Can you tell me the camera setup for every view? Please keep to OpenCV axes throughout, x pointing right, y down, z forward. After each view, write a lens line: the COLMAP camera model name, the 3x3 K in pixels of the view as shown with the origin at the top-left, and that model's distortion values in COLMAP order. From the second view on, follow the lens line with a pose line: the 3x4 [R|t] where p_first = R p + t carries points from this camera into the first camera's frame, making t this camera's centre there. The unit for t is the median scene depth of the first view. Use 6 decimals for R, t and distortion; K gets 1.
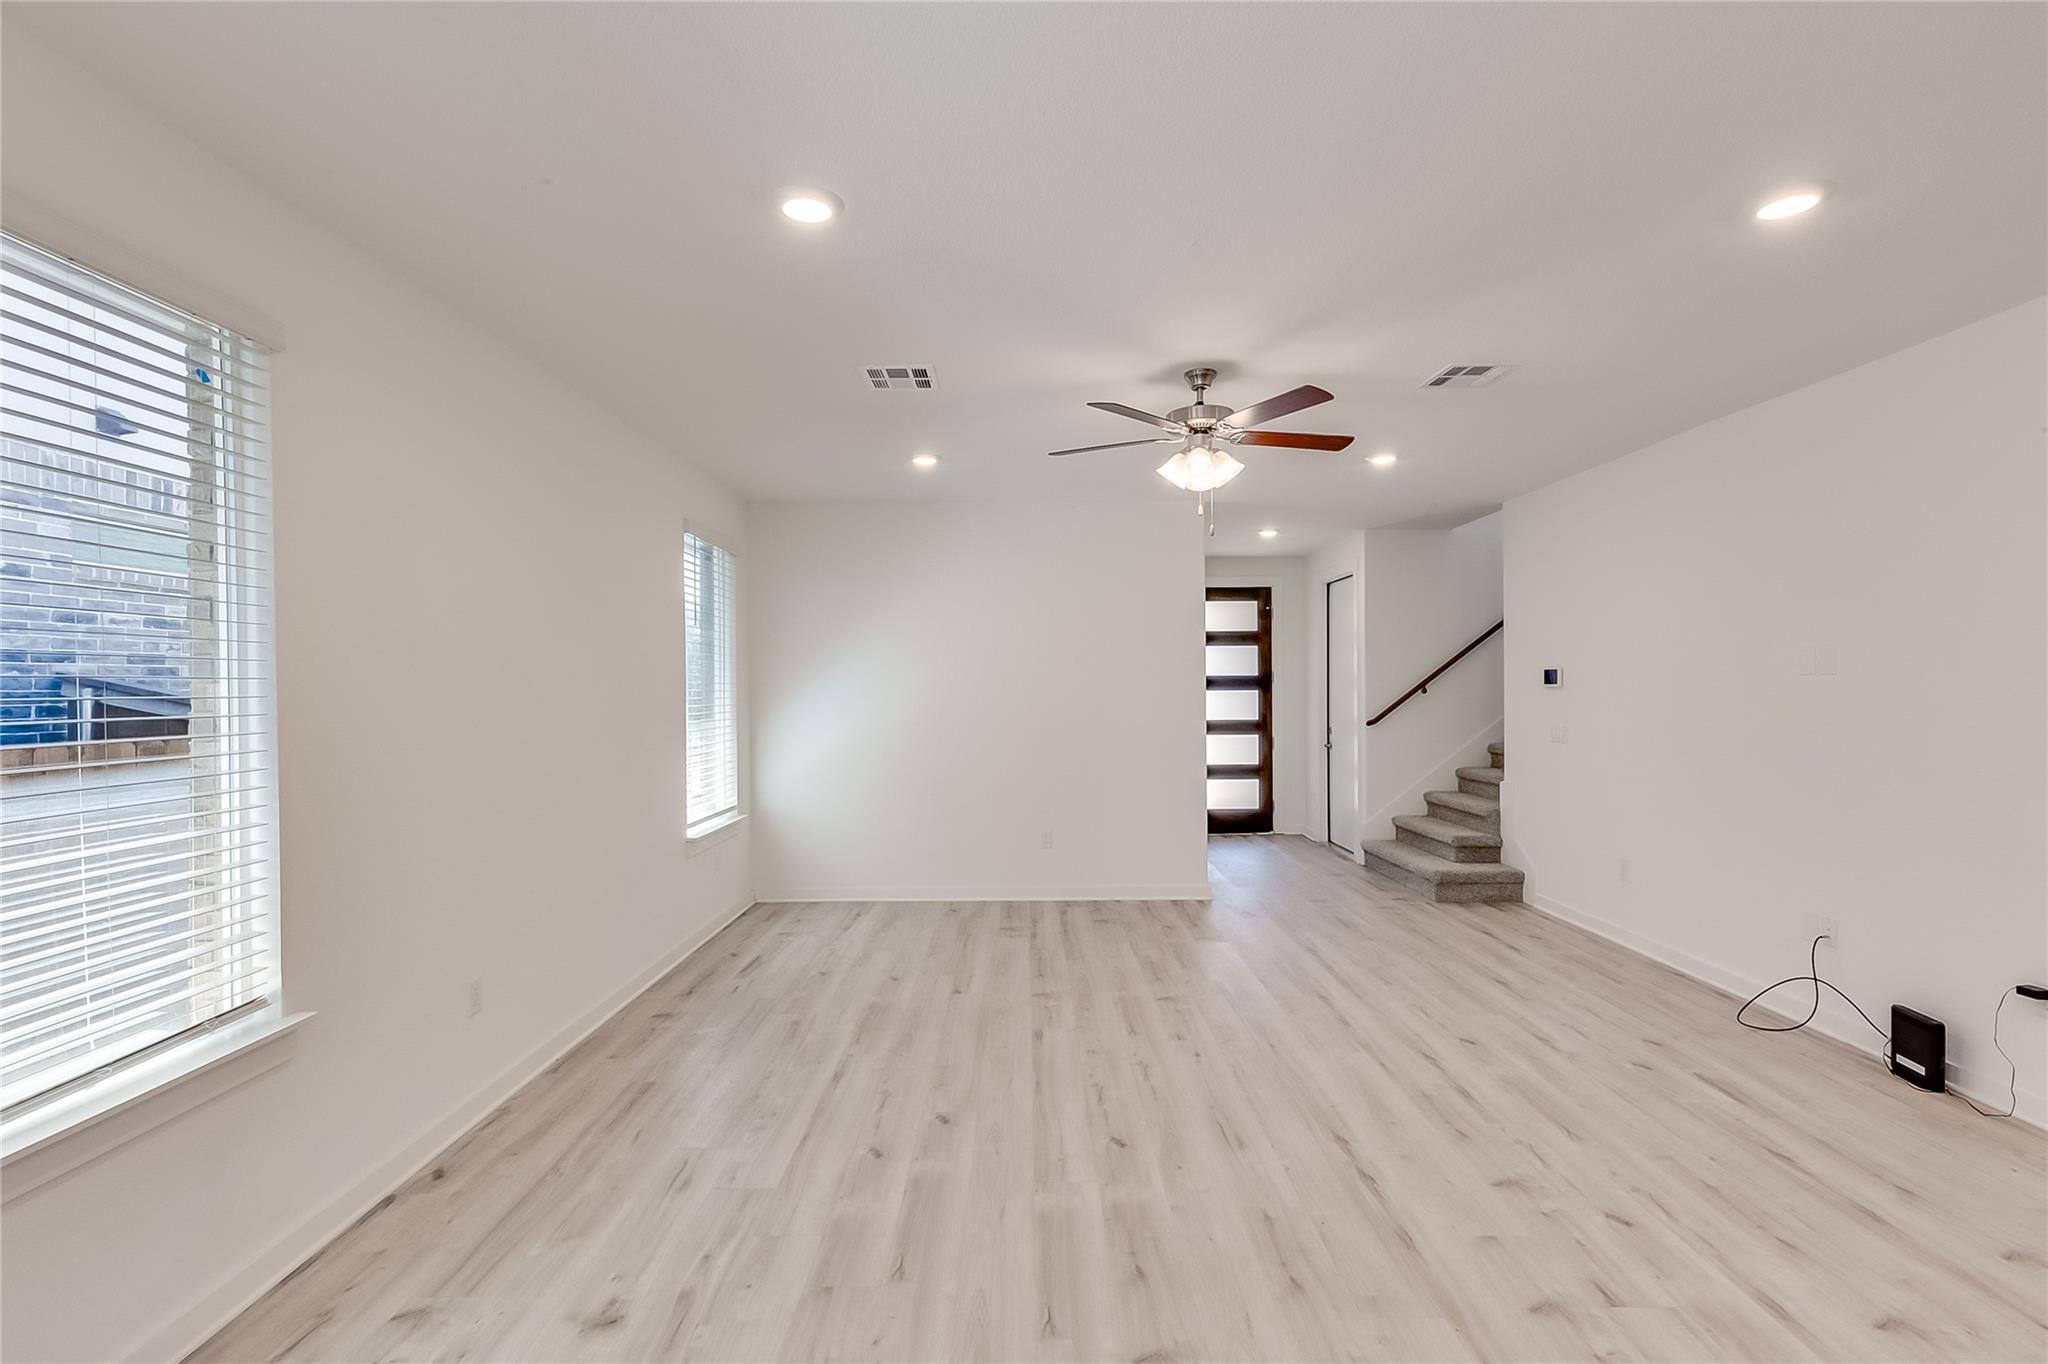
lens RADIAL K [[918.9, 0, 1025.3], [0, 918.9, 687.4], [0, 0, 1]] dist [0.008271, -0.001334]
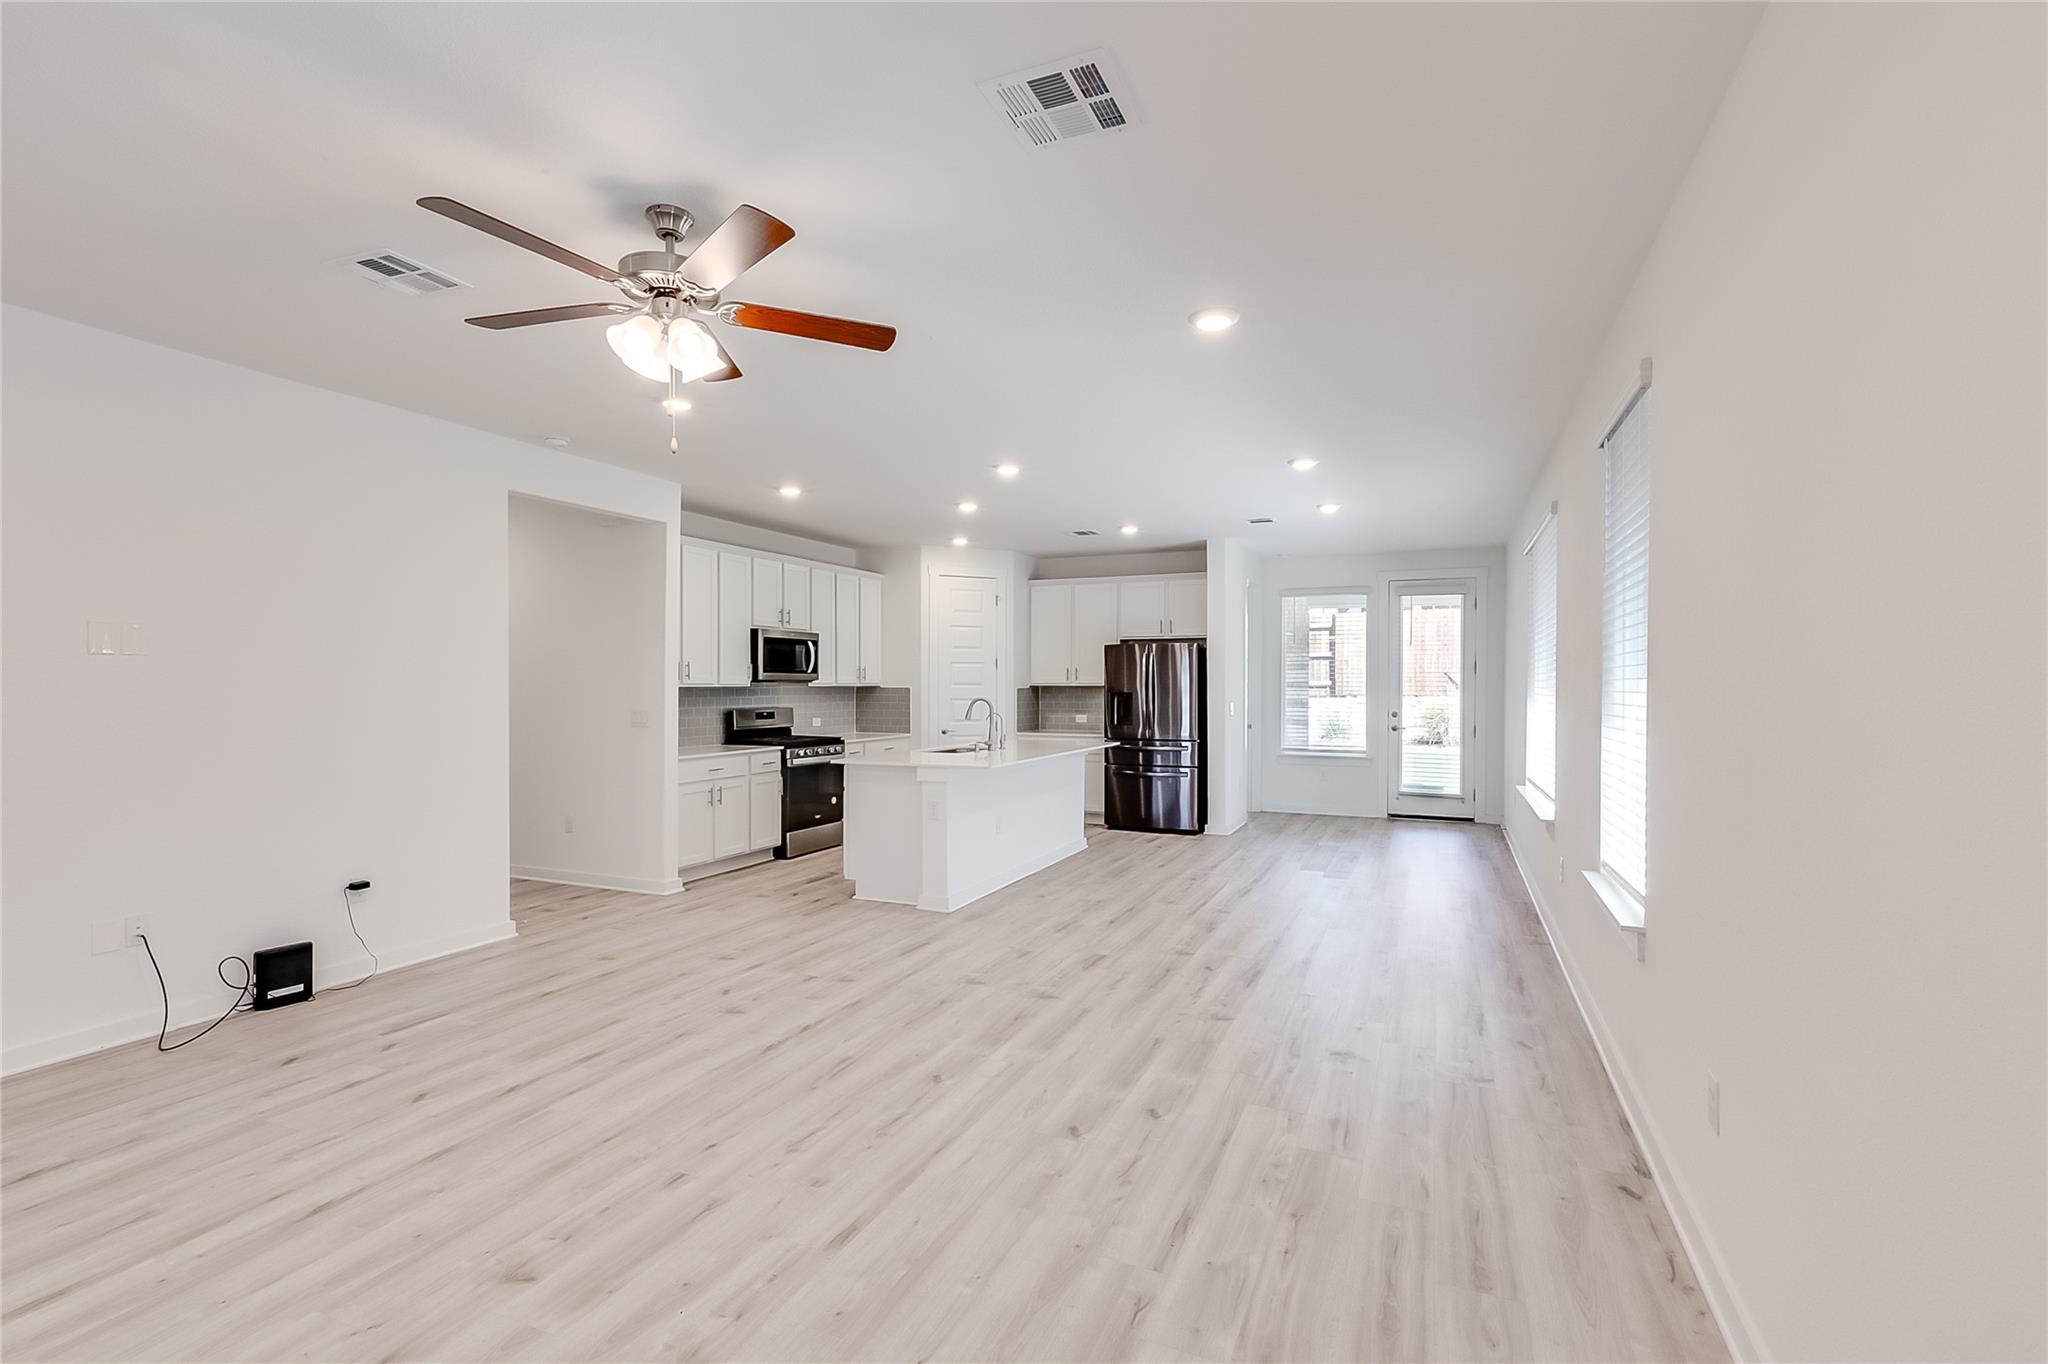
lens RADIAL K [[918.9, 0, 1022.1], [0, 918.9, 692.5], [0, 0, 1]] dist [0.008271, -0.001334]
pose [[-0.912726, 0.002289, 0.408567, -0.341495], [0.005689, 0.999959, 0.007107, 0.021417], [-0.408534, 0.008811, -0.912701, 1.517956]]
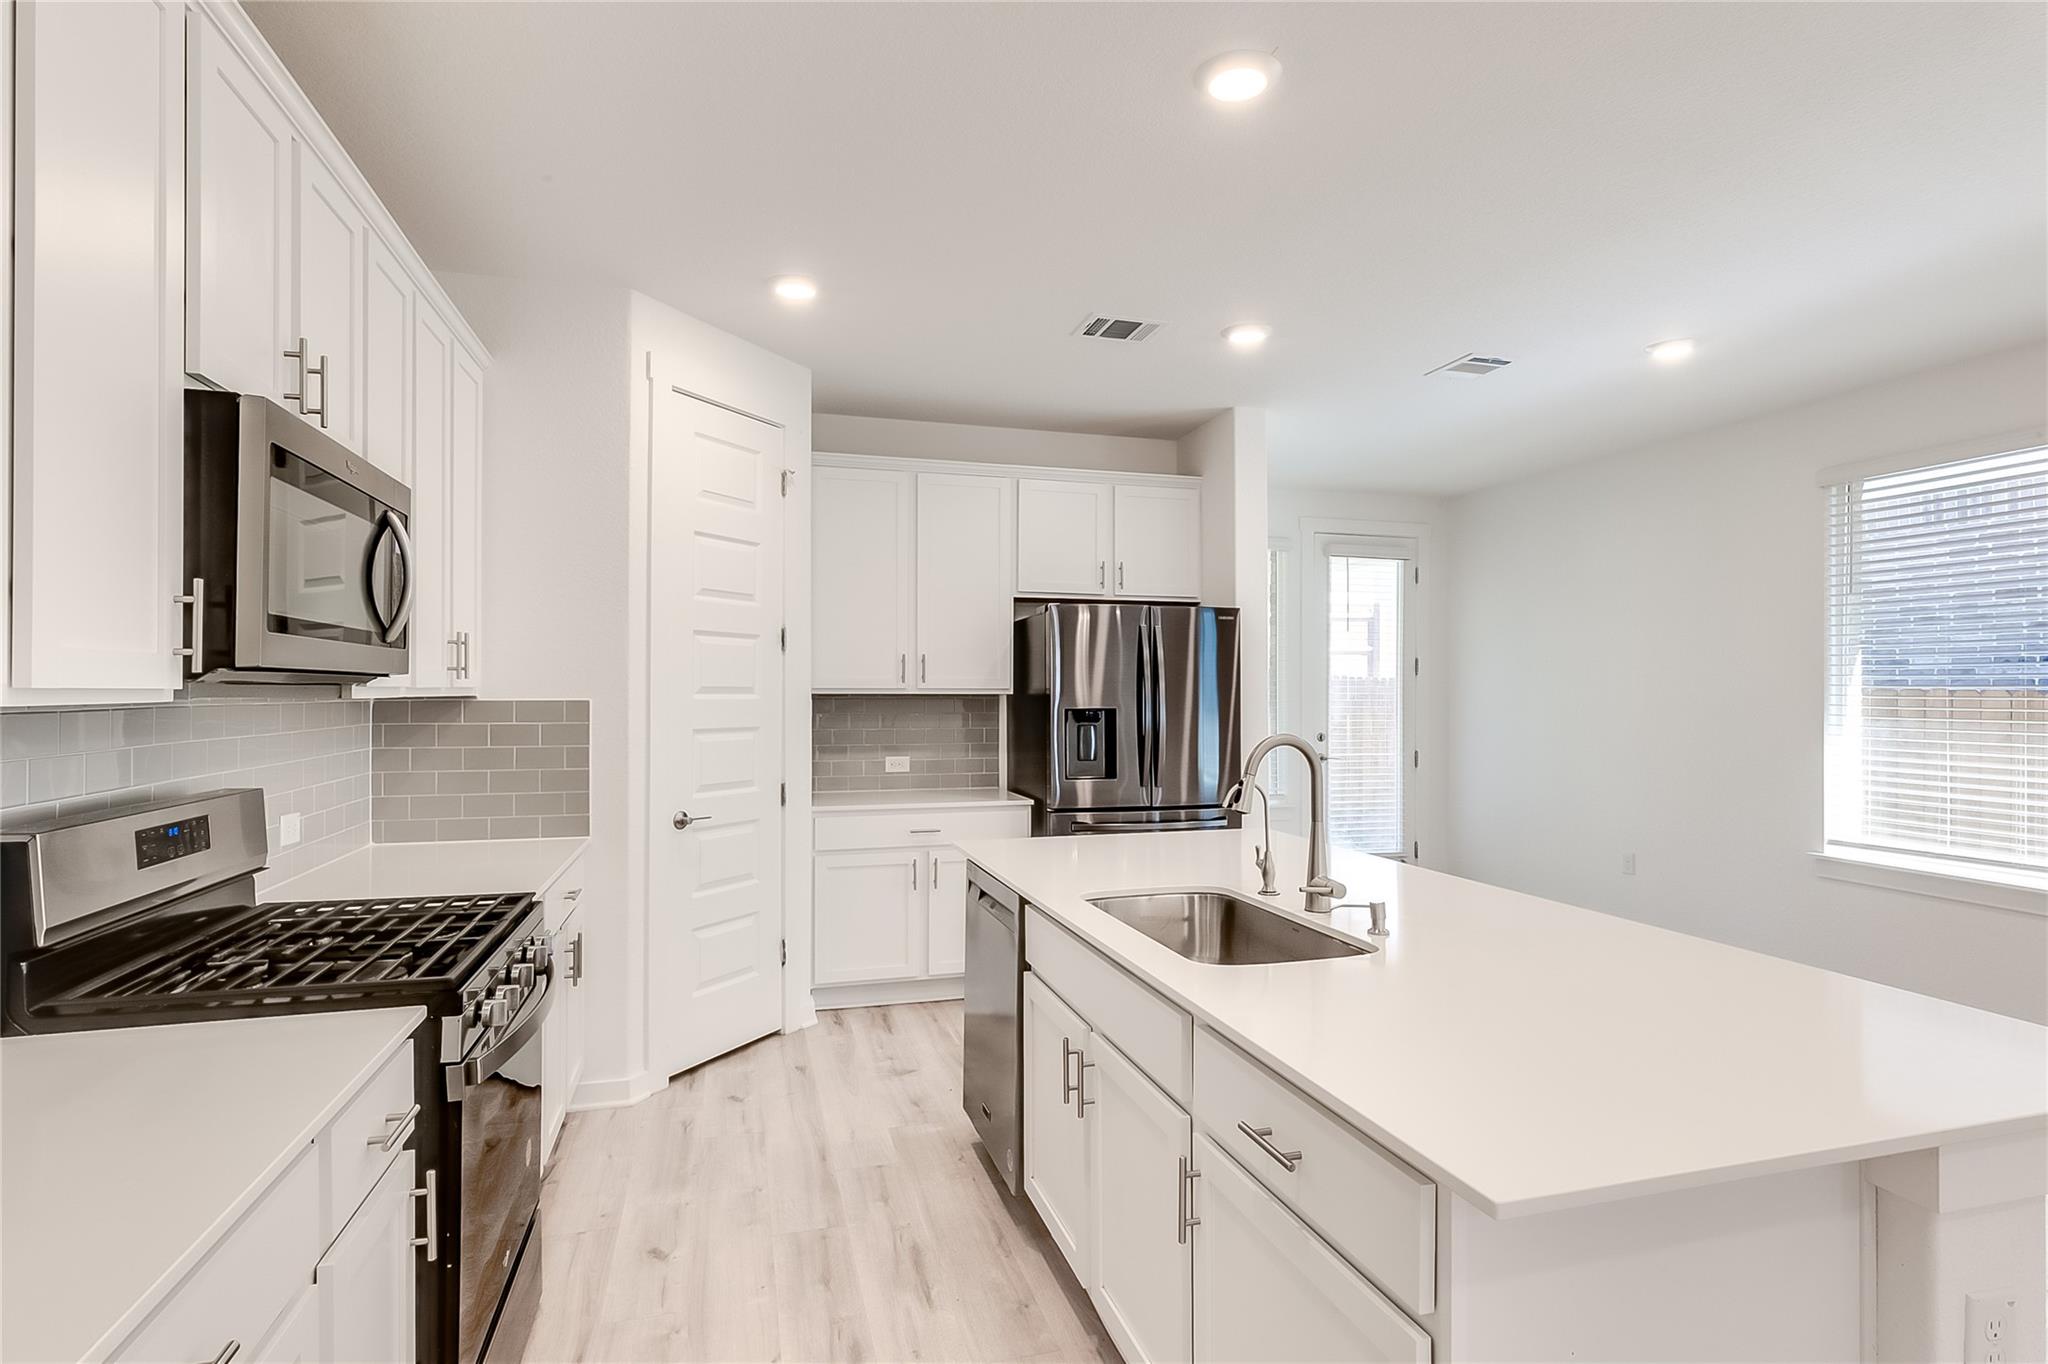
lens RADIAL K [[1040.8, 0, 1029.9], [0, 1040.8, 685.8], [0, 0, 1]] dist [0.001242, 0.002159]
pose [[-0.961432, 0.004545, -0.275006, 0.777887], [0.005522, 0.999981, -0.002778, 0.015889], [0.274988, -0.004190, -0.961439, 0.445875]]
